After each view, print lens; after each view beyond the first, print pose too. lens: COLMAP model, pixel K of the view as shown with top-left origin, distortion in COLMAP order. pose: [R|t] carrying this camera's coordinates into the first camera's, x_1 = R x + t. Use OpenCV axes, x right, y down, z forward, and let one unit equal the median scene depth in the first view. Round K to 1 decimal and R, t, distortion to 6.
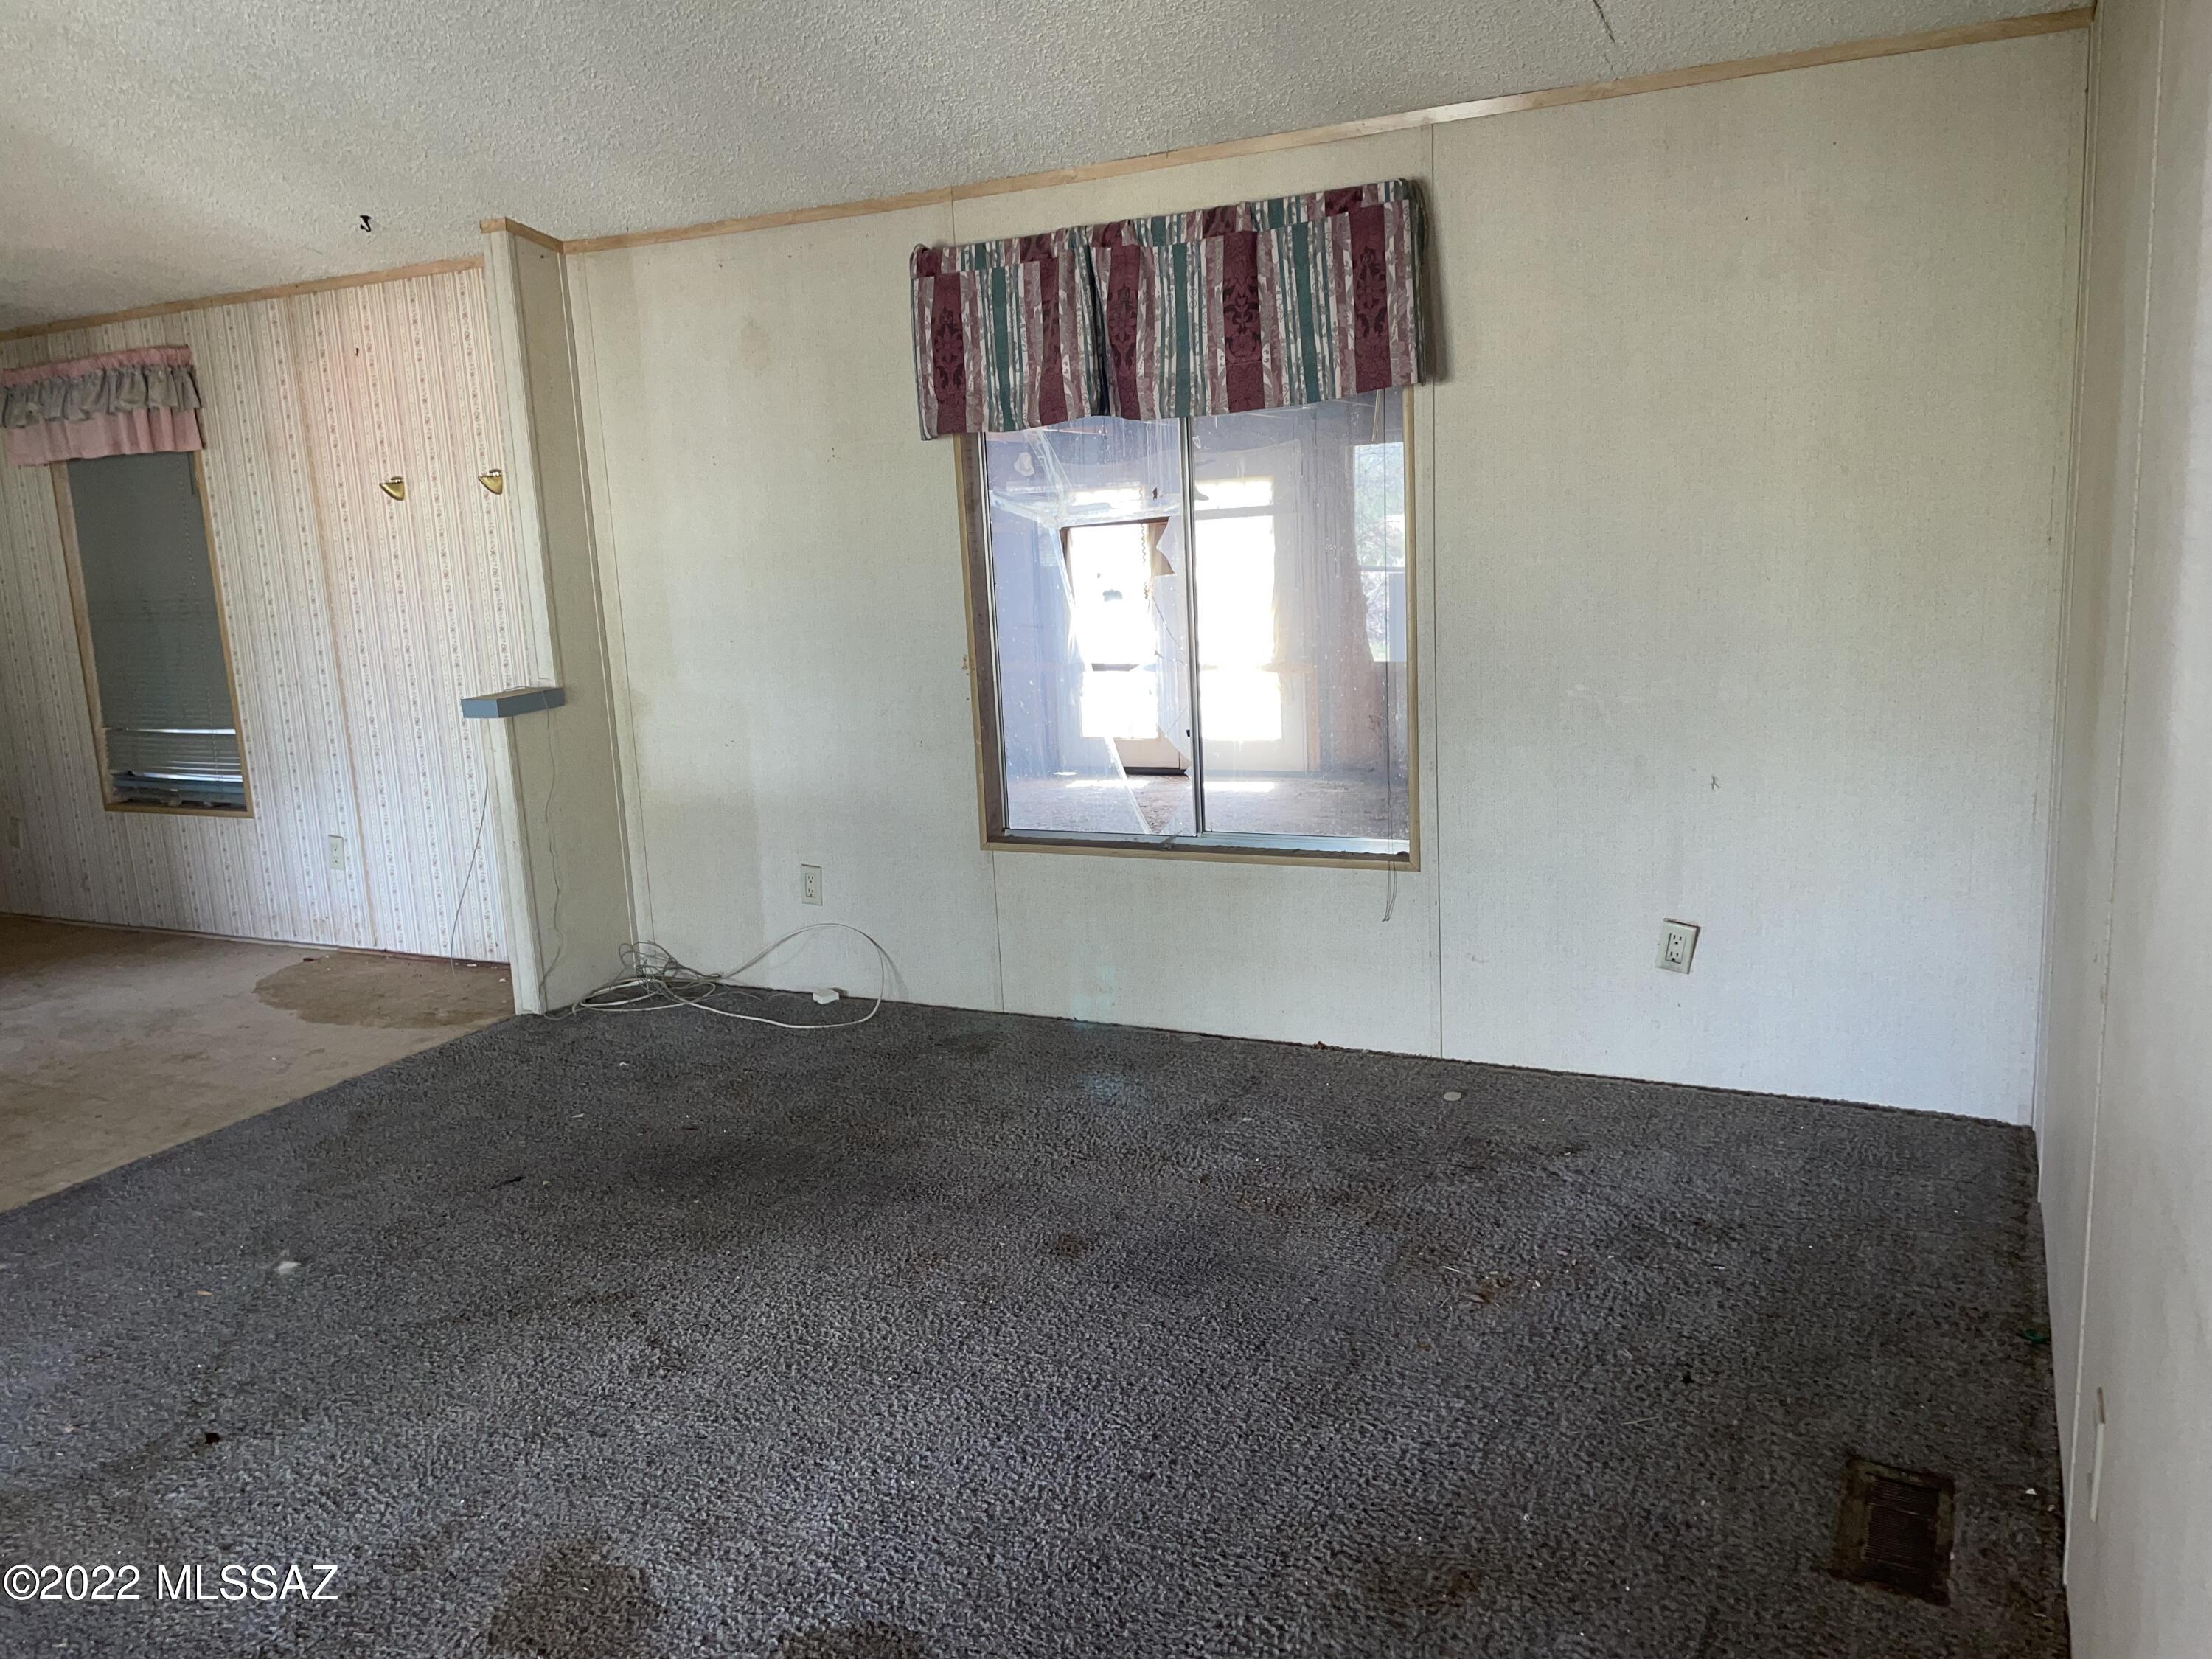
lens RADIAL K [[1657.1, 0, 1113.9], [0, 1657.1, 799.5], [0, 0, 1]] dist [0.089121, -0.116952]
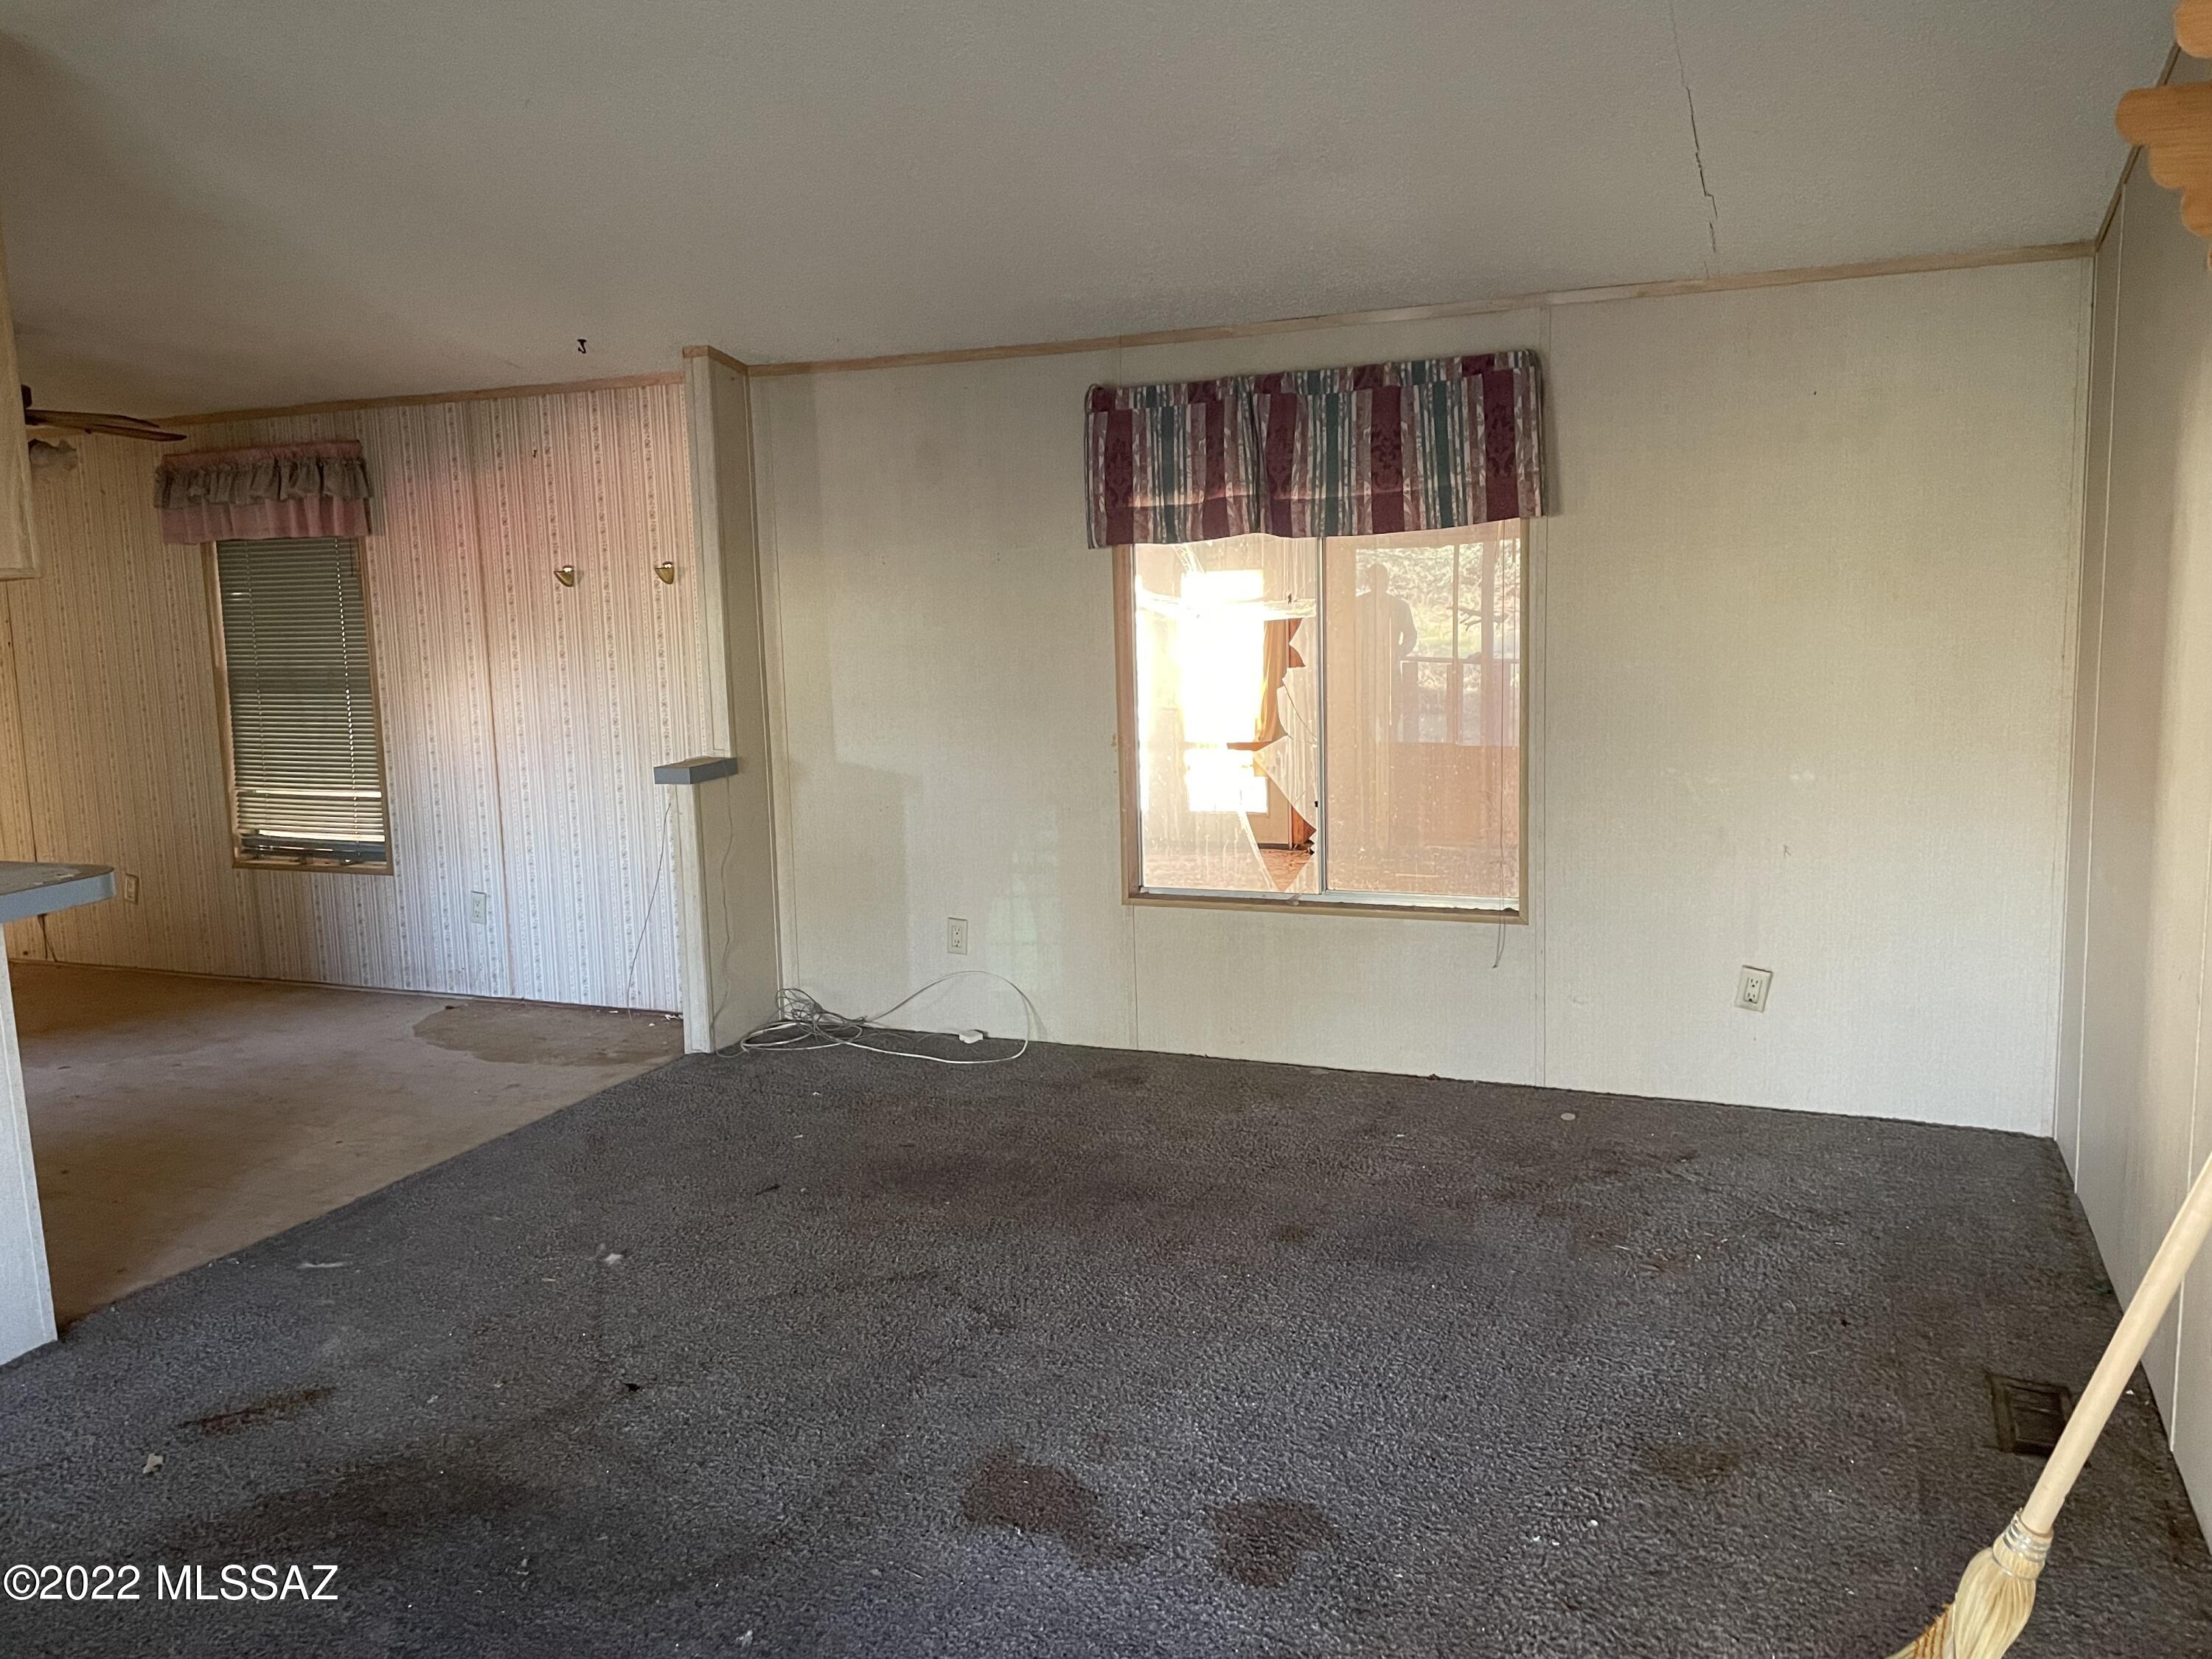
lens RADIAL K [[1657.4, 0, 1113.2], [0, 1657.4, 783.0], [0, 0, 1]] dist [0.095659, -0.122077]
pose [[0.997196, 0.013098, 0.073681, -0.191311], [-0.008964, 0.998382, -0.056159, 0.011908], [-0.074298, 0.055341, 0.995699, -0.148769]]
